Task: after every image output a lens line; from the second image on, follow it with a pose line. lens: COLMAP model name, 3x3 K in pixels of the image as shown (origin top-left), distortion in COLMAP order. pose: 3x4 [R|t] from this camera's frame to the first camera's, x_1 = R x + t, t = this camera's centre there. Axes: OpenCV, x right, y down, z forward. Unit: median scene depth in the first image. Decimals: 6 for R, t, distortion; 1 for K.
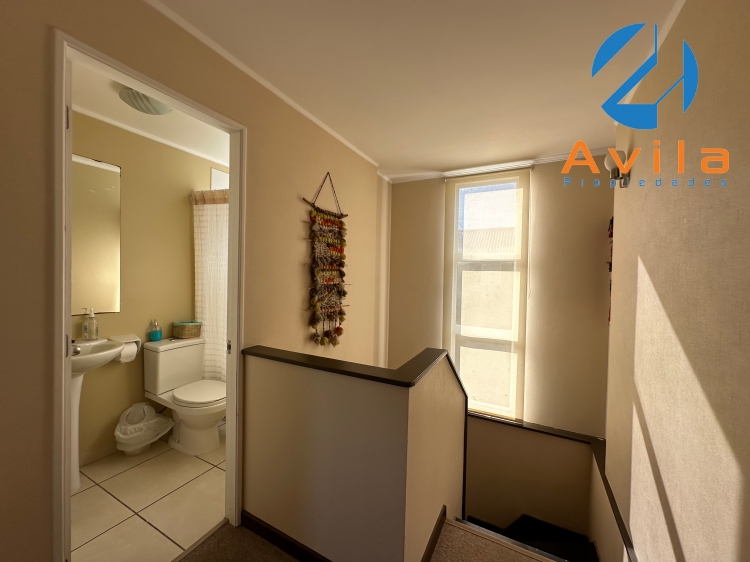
lens RADIAL K [[299.0, 0, 374.2], [0, 299.0, 280.4], [0, 0, 1]] dist [-0.004086, 0.000772]
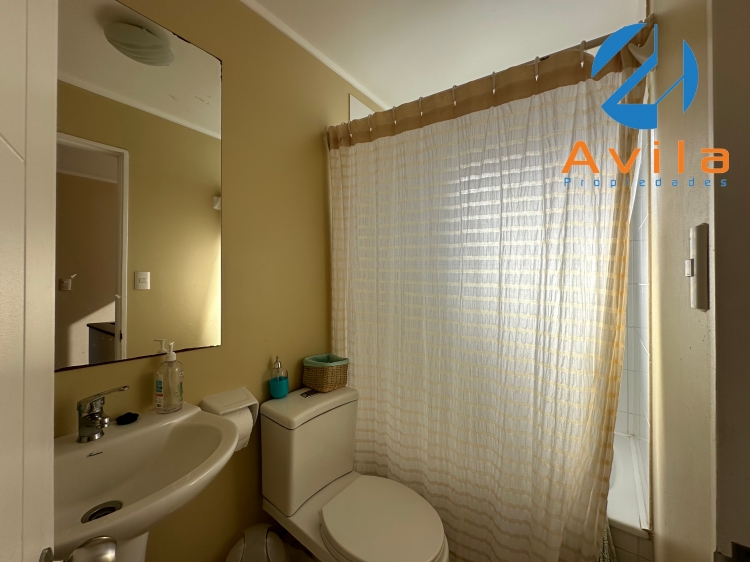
lens RADIAL K [[299.0, 0, 374.2], [0, 299.0, 280.4], [0, 0, 1]] dist [-0.004086, 0.000772]
pose [[0.987110, -0.018327, -0.158992, -0.462388], [0.014176, 0.999529, -0.027202, 0.012951], [0.159416, 0.024597, 0.986905, 0.486486]]
